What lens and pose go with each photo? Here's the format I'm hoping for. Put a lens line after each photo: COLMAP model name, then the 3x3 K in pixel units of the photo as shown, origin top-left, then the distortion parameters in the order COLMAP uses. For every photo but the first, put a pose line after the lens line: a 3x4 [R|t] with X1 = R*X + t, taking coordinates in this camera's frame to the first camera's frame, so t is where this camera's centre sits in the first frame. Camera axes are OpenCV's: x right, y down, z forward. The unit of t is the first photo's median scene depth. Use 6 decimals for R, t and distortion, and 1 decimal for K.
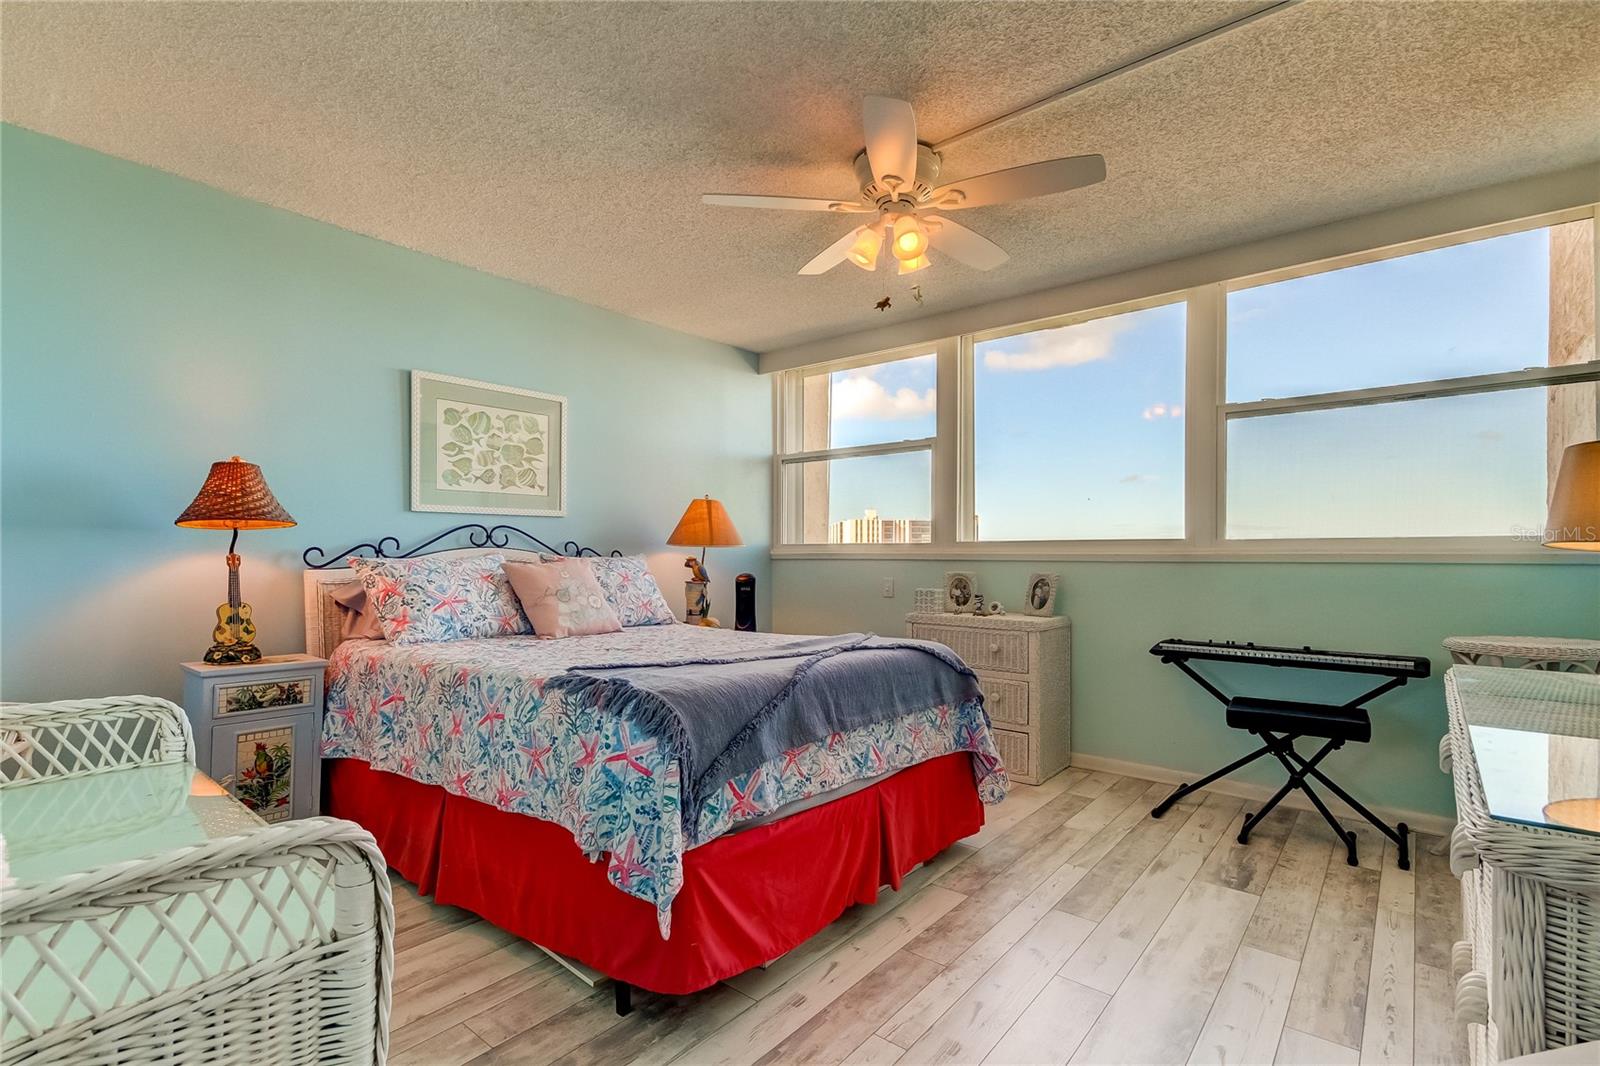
lens RADIAL K [[745.0, 0, 798.9], [0, 745.0, 540.7], [0, 0, 1]] dist [0.014703, 0.000279]
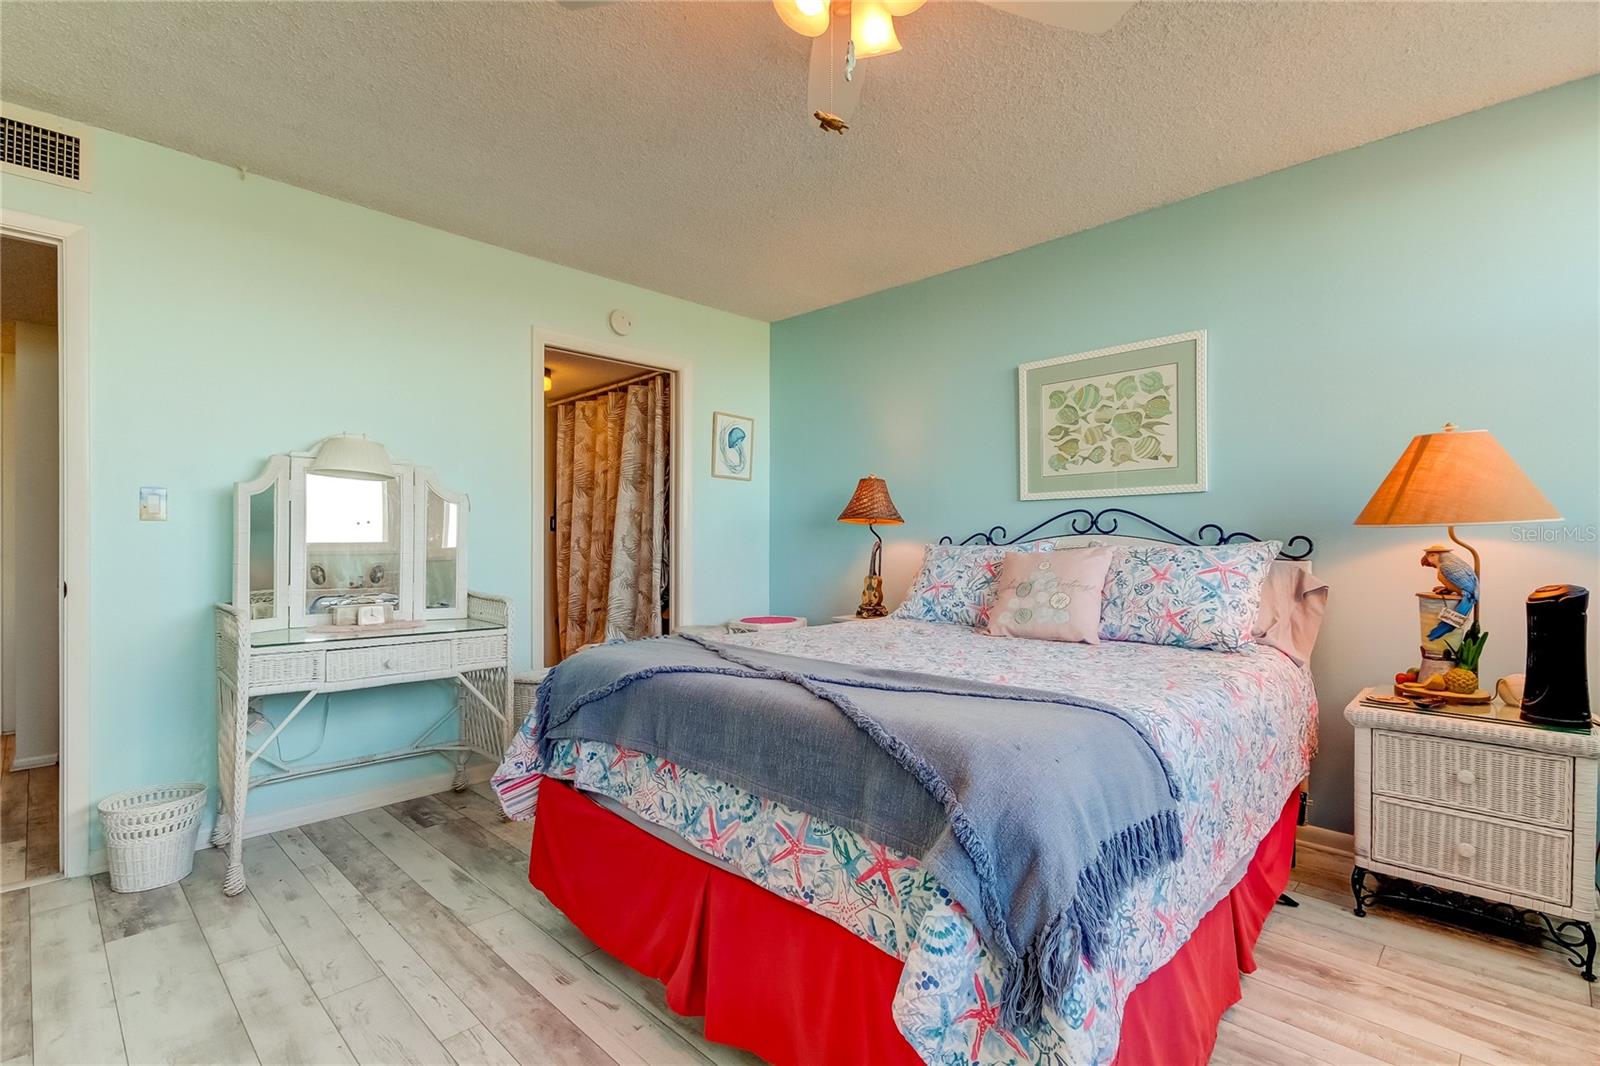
lens RADIAL K [[745.0, 0, 798.9], [0, 745.0, 540.7], [0, 0, 1]] dist [0.014703, 0.000279]
pose [[-0.085939, -0.004831, -0.996289, 0.512674], [0.016786, 0.999839, -0.006297, 0.016282], [0.996159, -0.017265, -0.085844, 0.735265]]
